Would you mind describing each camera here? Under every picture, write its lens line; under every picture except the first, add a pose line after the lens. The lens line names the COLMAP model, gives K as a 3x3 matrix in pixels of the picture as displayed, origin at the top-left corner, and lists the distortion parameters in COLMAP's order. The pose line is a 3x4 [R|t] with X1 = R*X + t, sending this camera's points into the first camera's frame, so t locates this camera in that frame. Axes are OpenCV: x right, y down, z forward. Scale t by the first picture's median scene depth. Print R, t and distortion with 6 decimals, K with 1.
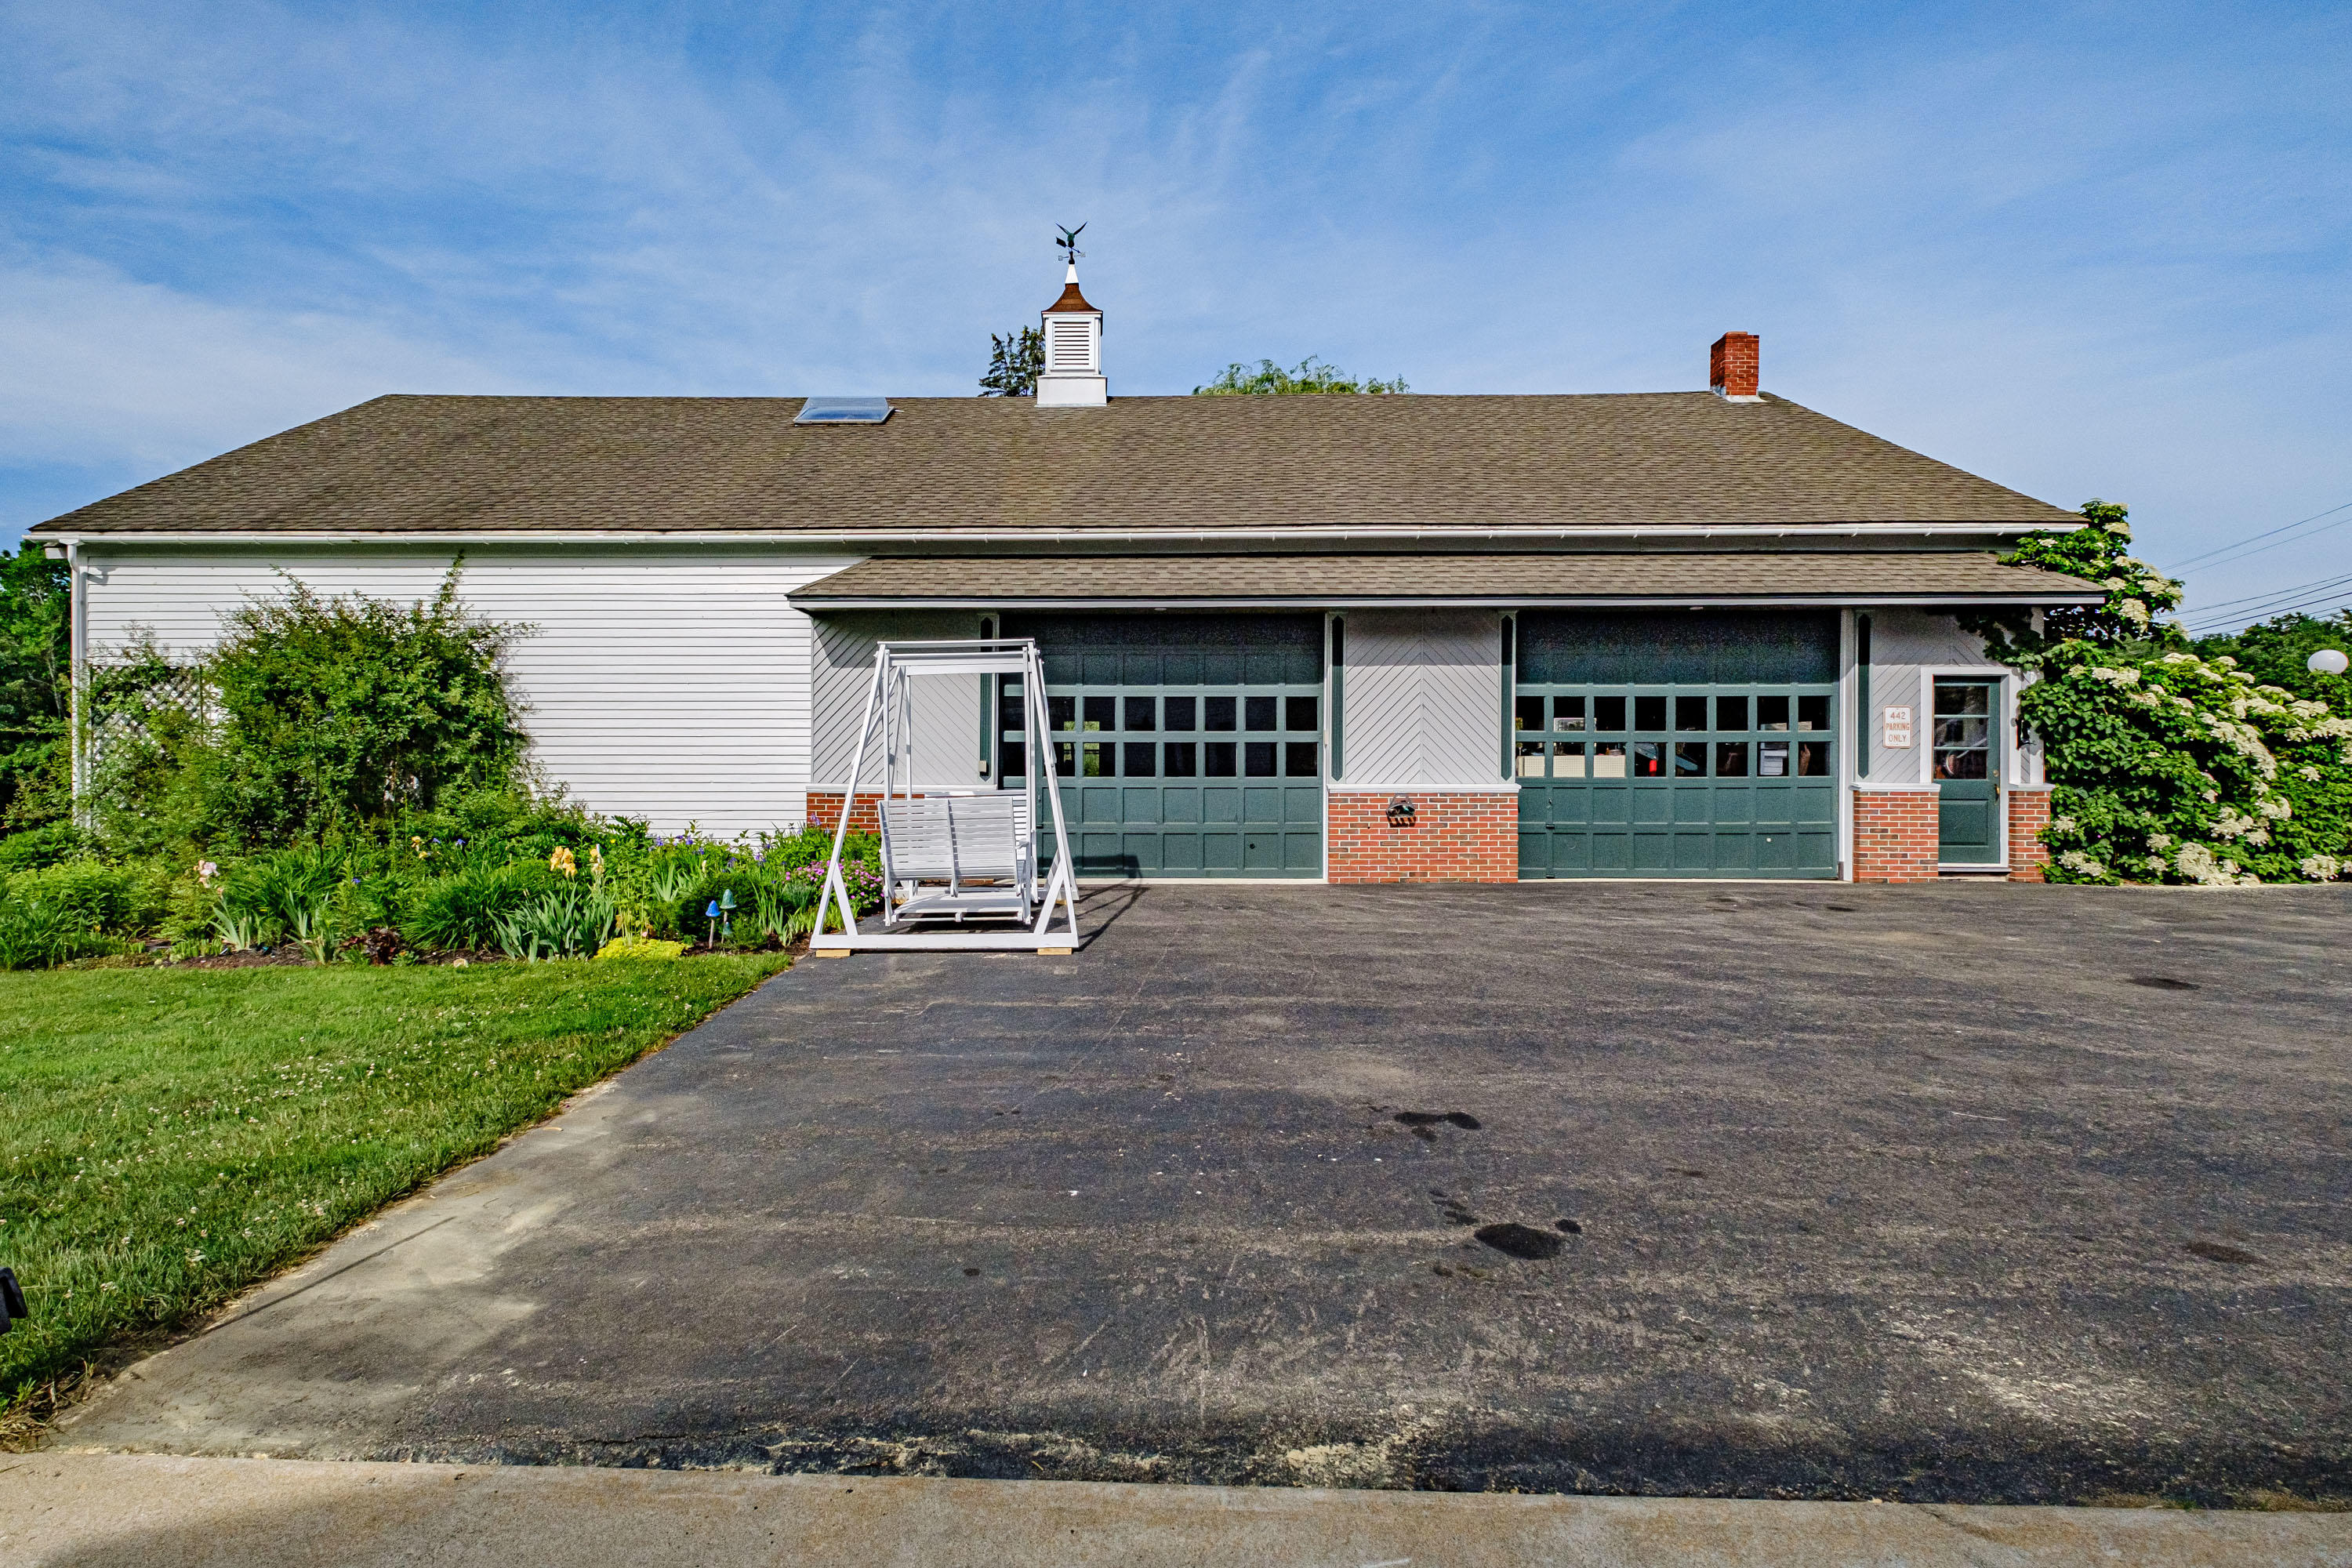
lens RADIAL K [[1088.7, 0, 1174.6], [0, 1088.7, 749.3], [0, 0, 1]] dist [-0.001292, -0.000079]
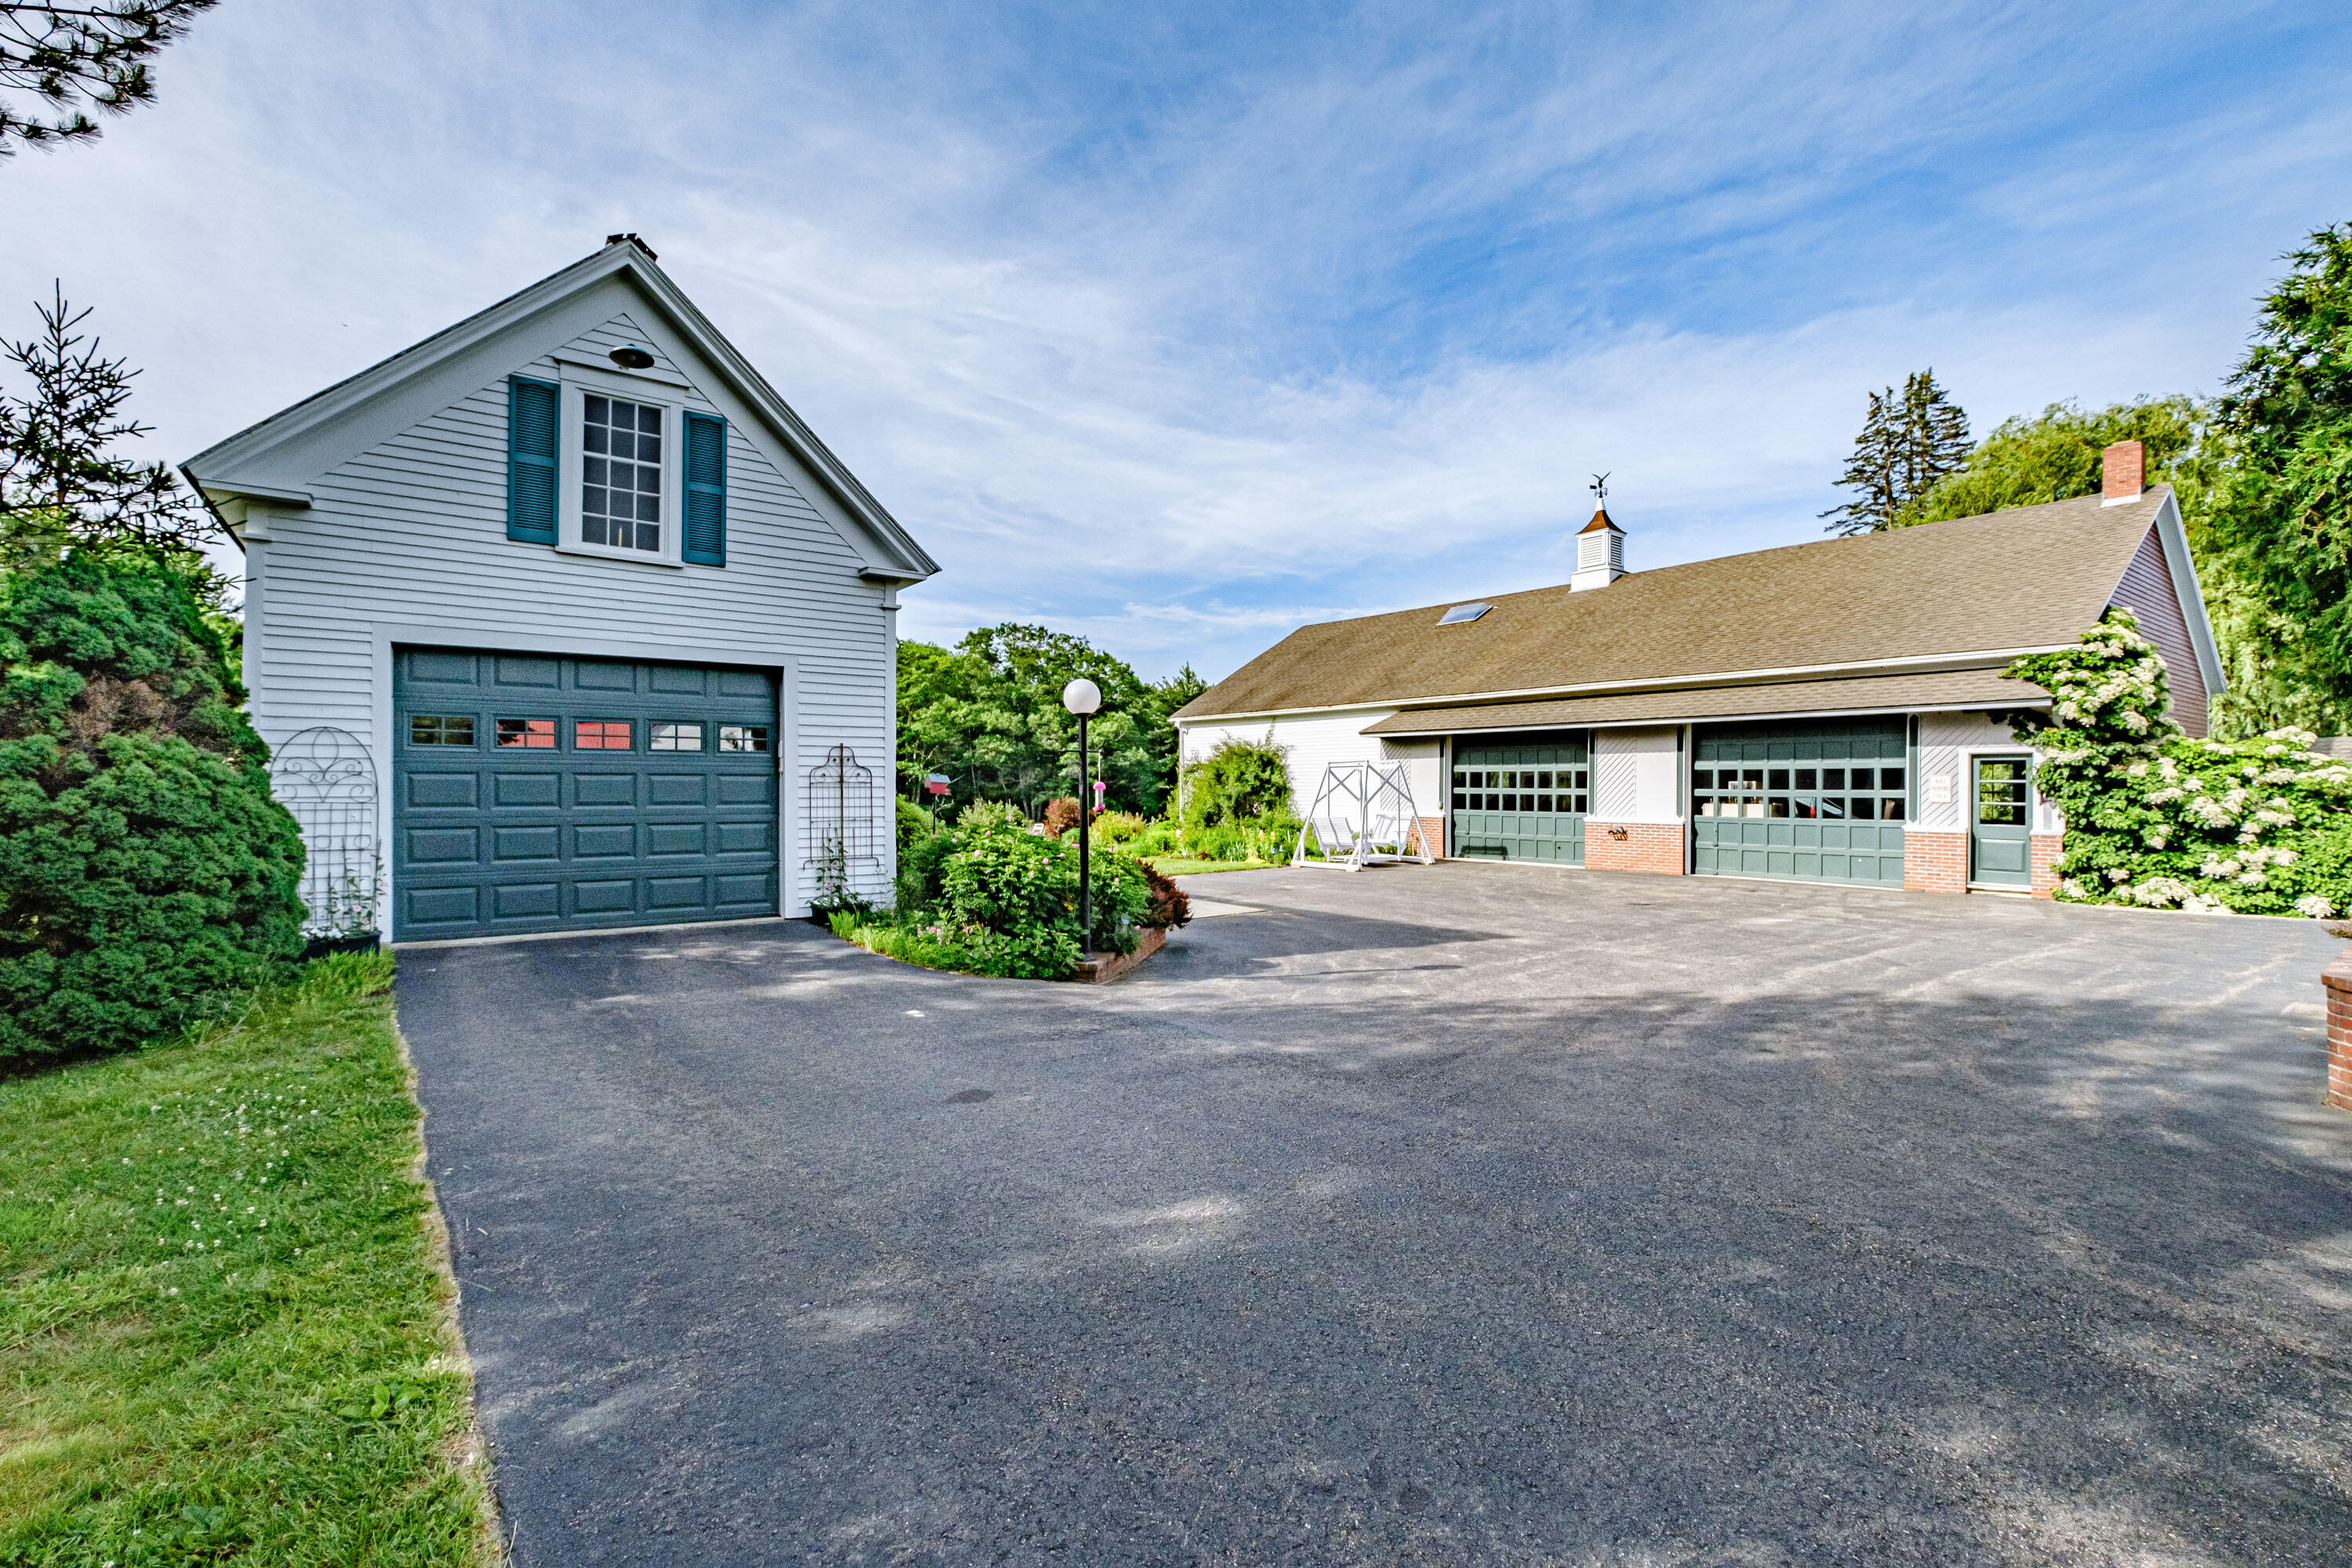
lens RADIAL K [[1068.7, 0, 1185.2], [0, 1068.7, 769.9], [0, 0, 1]] dist [-0.000636, -0.000092]
pose [[0.617590, -0.008196, -0.786457, 1.171182], [-0.003742, 0.999904, -0.013358, -0.022900], [0.786491, 0.011192, 0.617500, -0.710896]]
